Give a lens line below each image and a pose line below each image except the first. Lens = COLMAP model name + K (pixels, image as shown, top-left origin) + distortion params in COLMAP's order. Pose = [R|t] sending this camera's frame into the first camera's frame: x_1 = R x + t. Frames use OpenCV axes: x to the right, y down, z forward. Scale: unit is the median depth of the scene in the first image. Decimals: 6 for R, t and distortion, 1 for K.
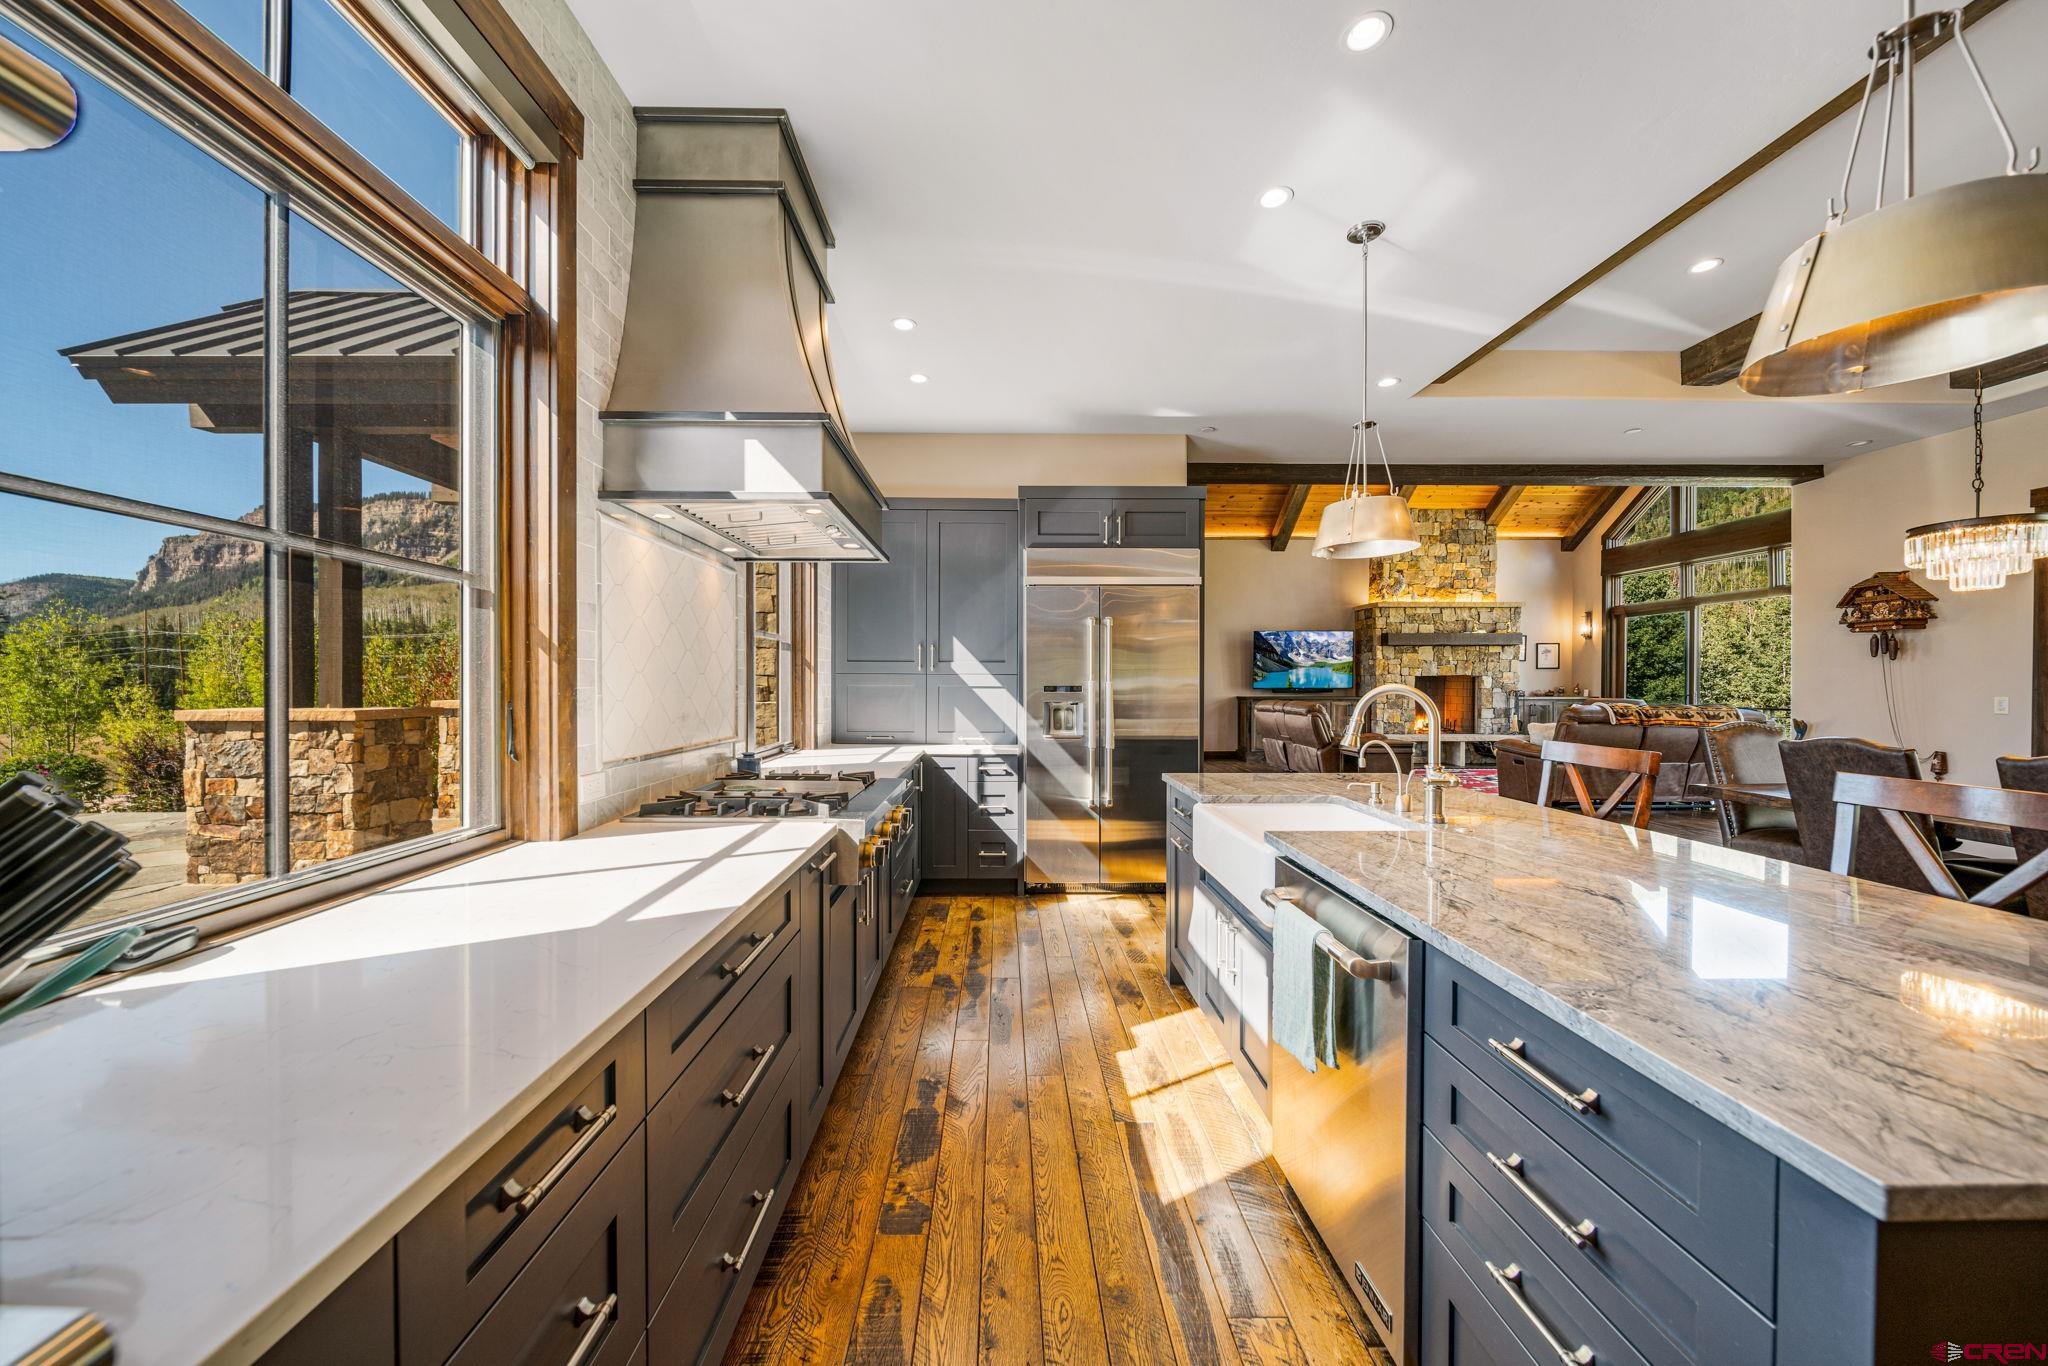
lens RADIAL K [[724.4, 0, 1020.2], [0, 724.4, 685.5], [0, 0, 1]] dist [0.000559, 0.000051]
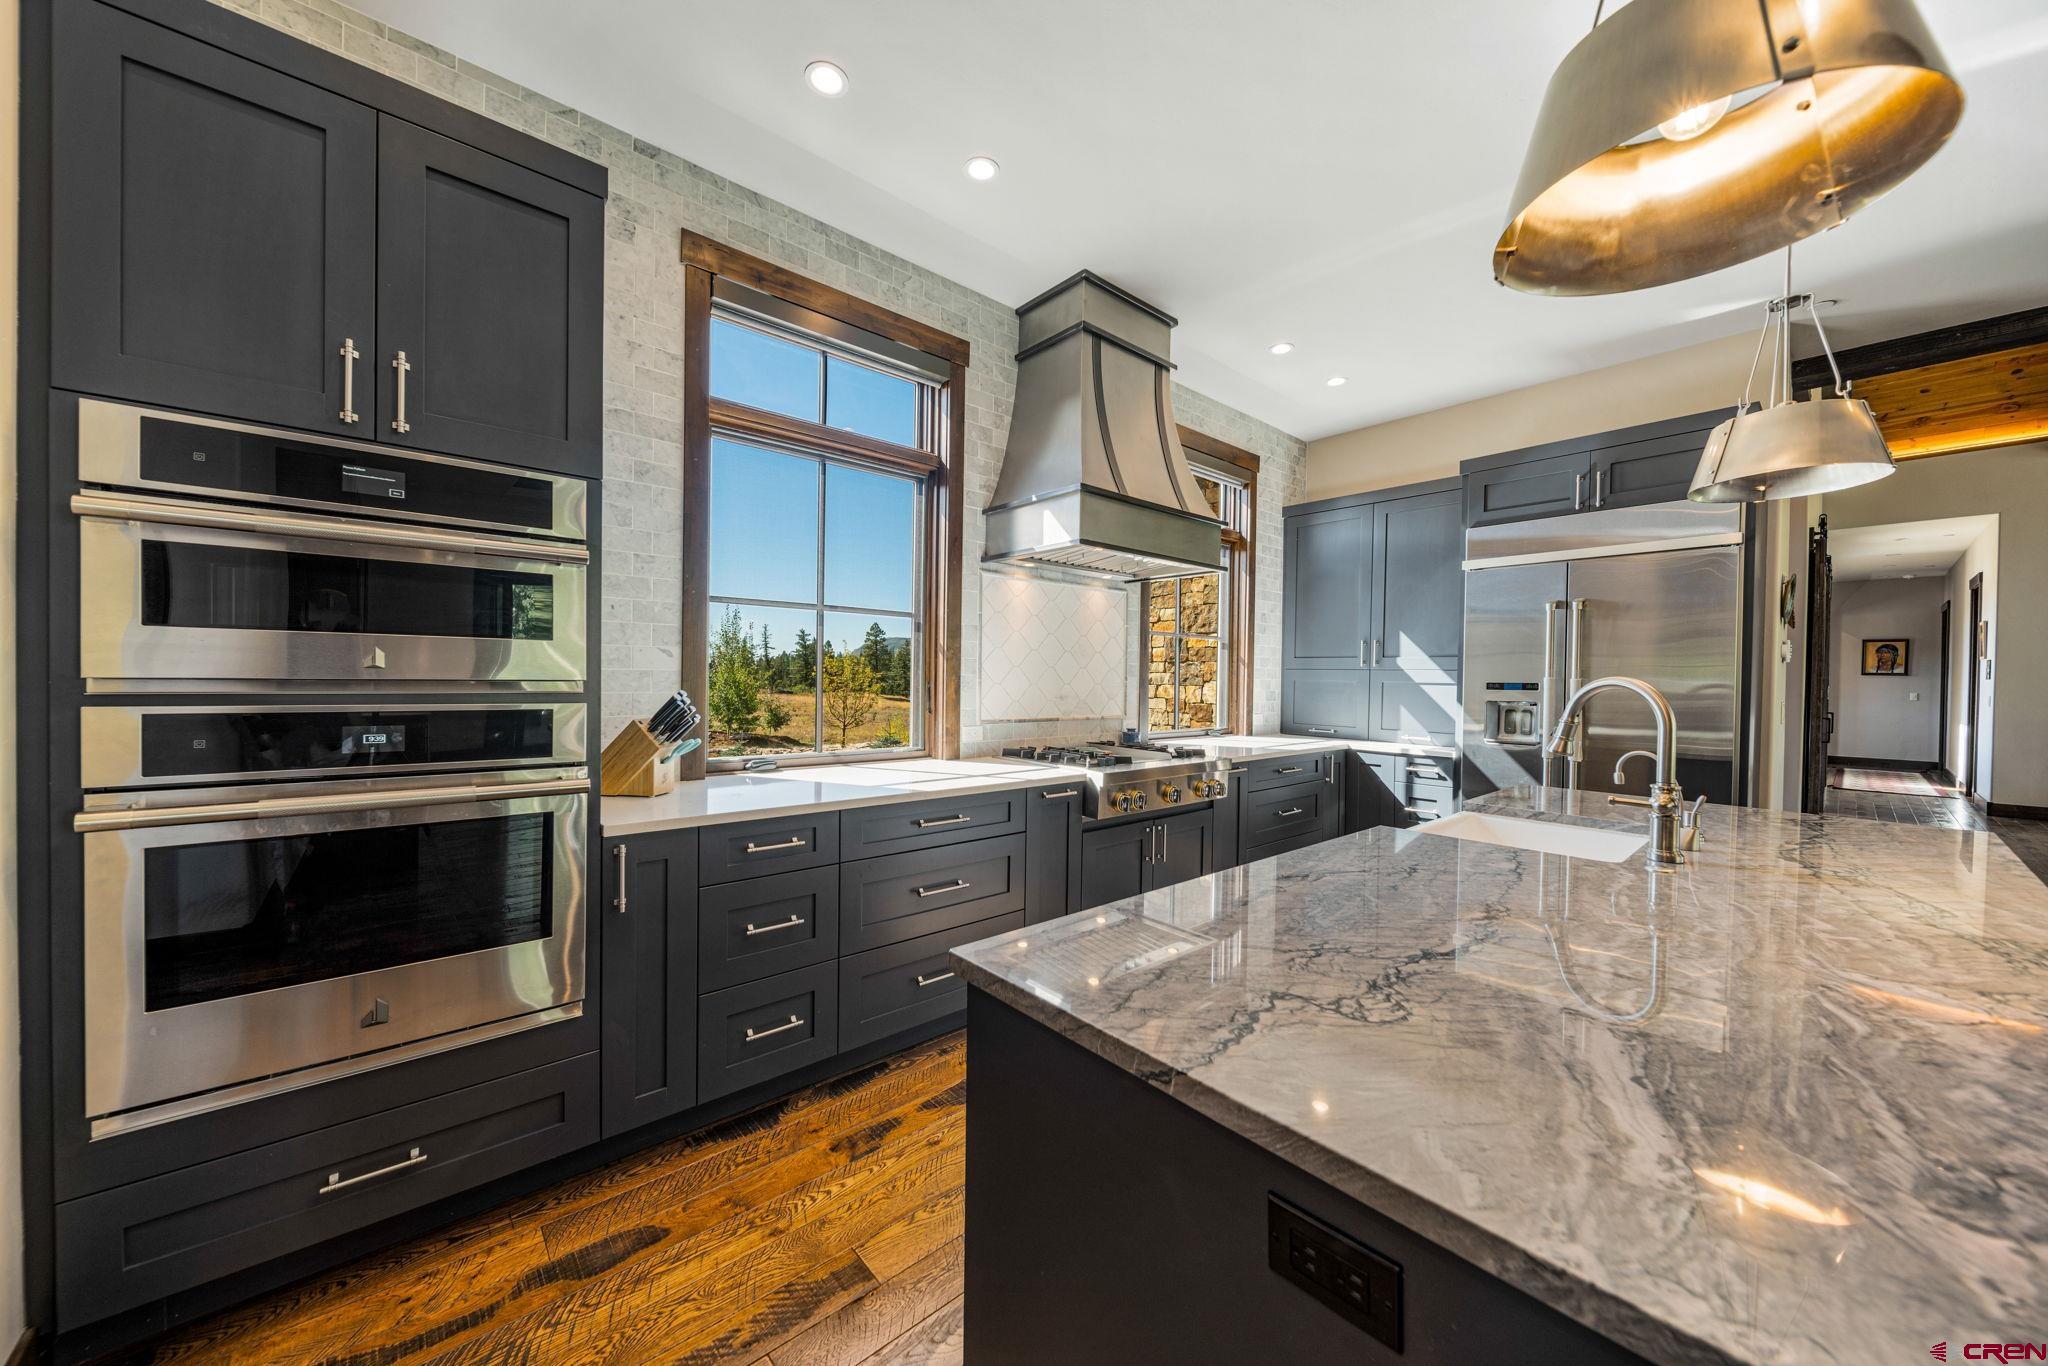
lens RADIAL K [[724.4, 0, 1020.2], [0, 724.4, 685.5], [0, 0, 1]] dist [0.000559, 0.000051]
pose [[0.636330, 0.016154, -0.771248, 0.350734], [-0.015574, 0.999846, 0.008092, 0.005471], [0.771260, 0.006862, 0.636484, 0.002526]]
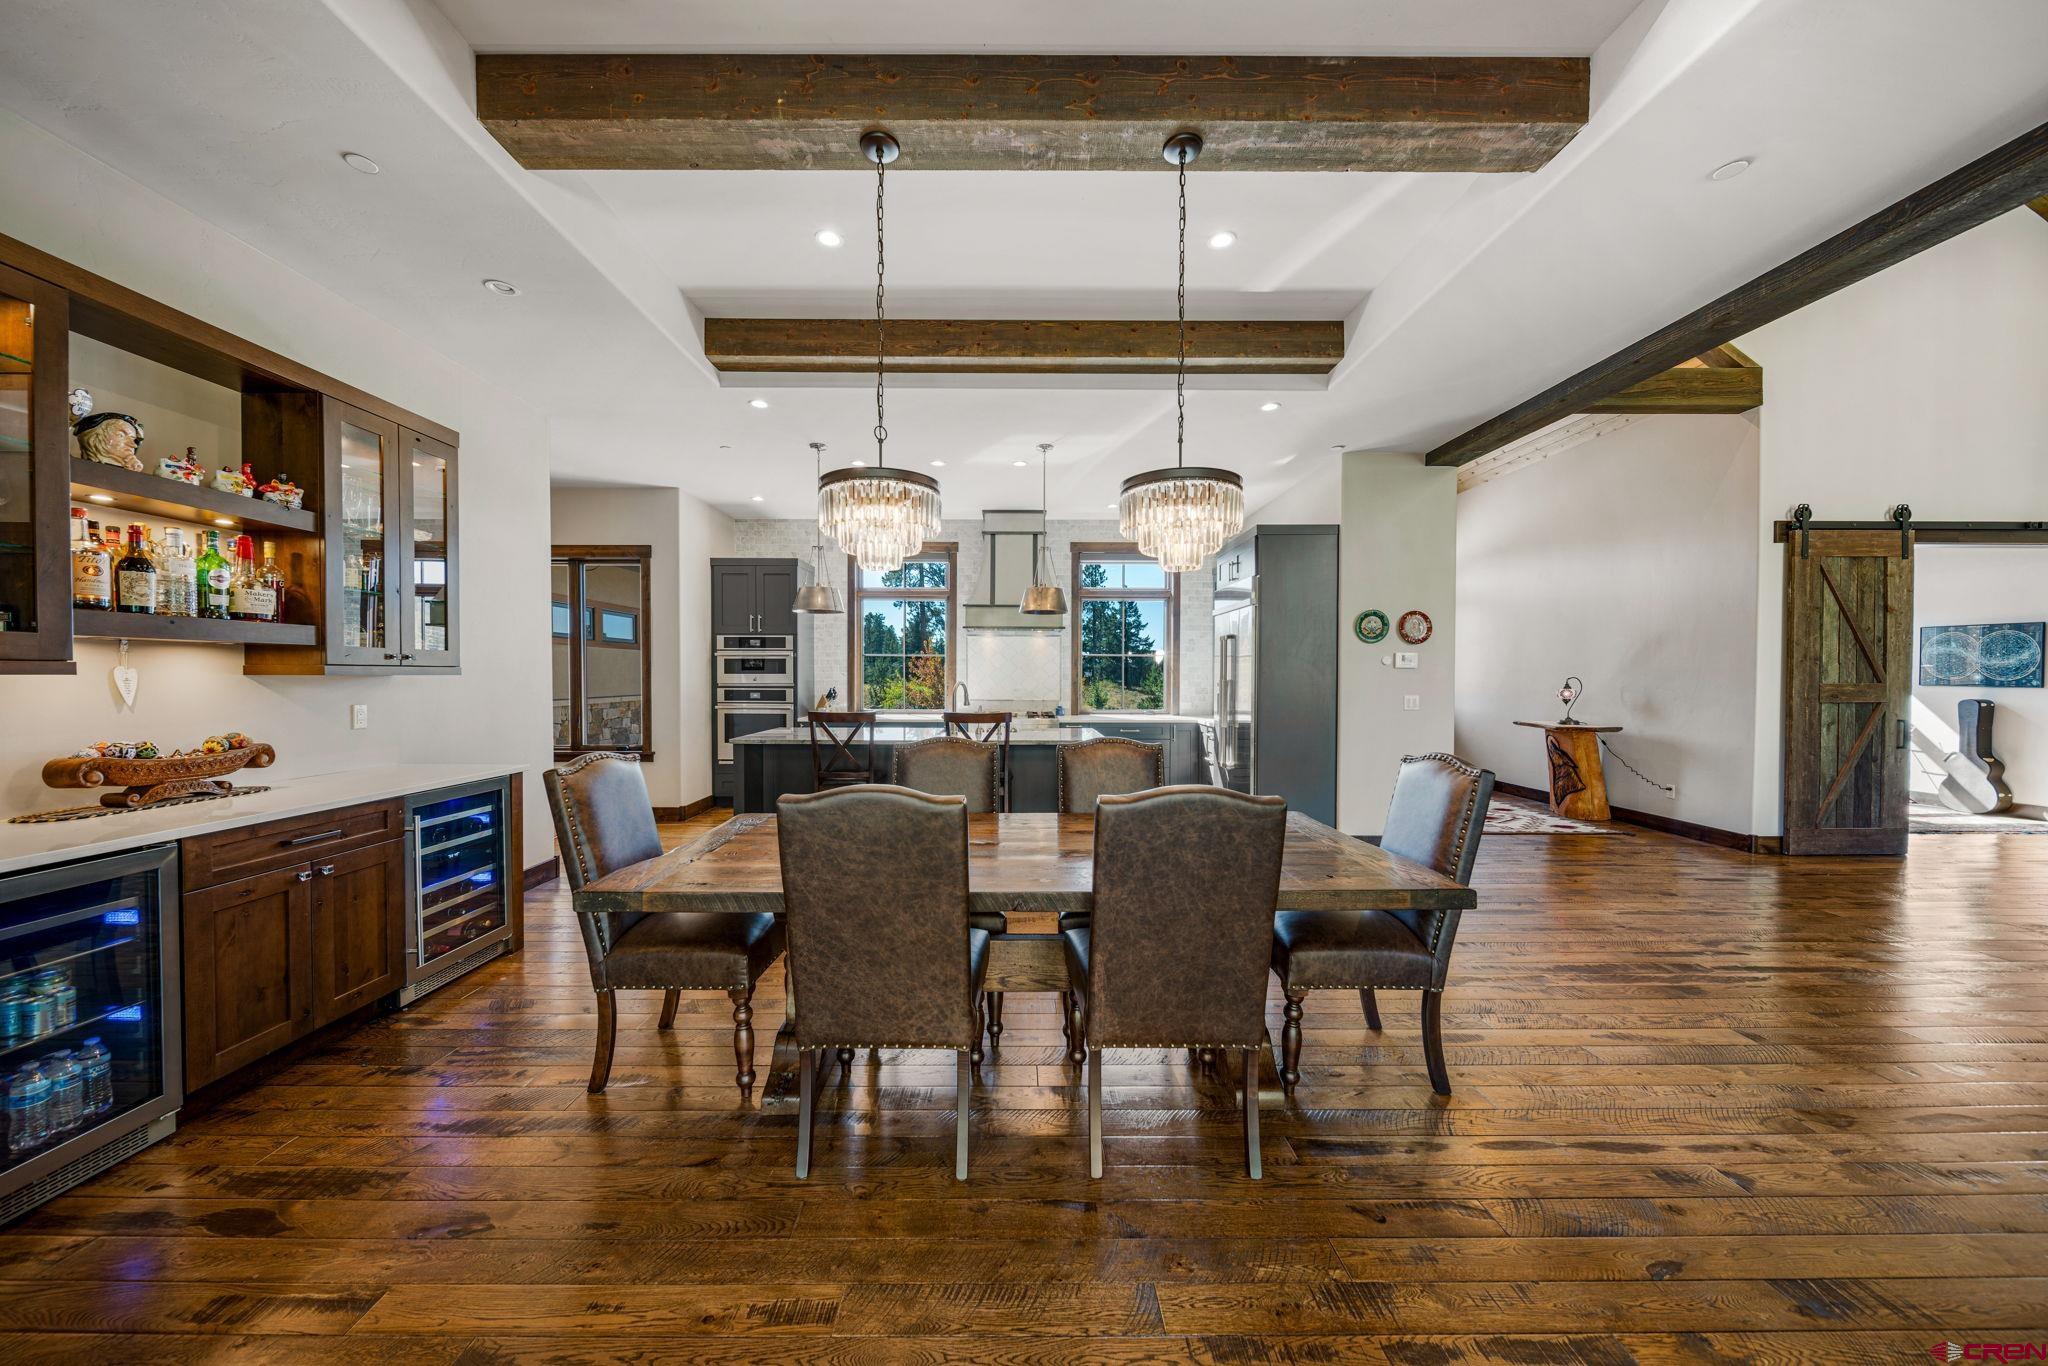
lens RADIAL K [[724.4, 0, 1020.2], [0, 724.4, 685.5], [0, 0, 1]] dist [0.000559, 0.000051]
pose [[-0.026710, 0.014804, -0.999534, 1.524619], [-0.005692, 0.999872, 0.014961, -0.012536], [0.999627, 0.006089, -0.026622, 0.630460]]
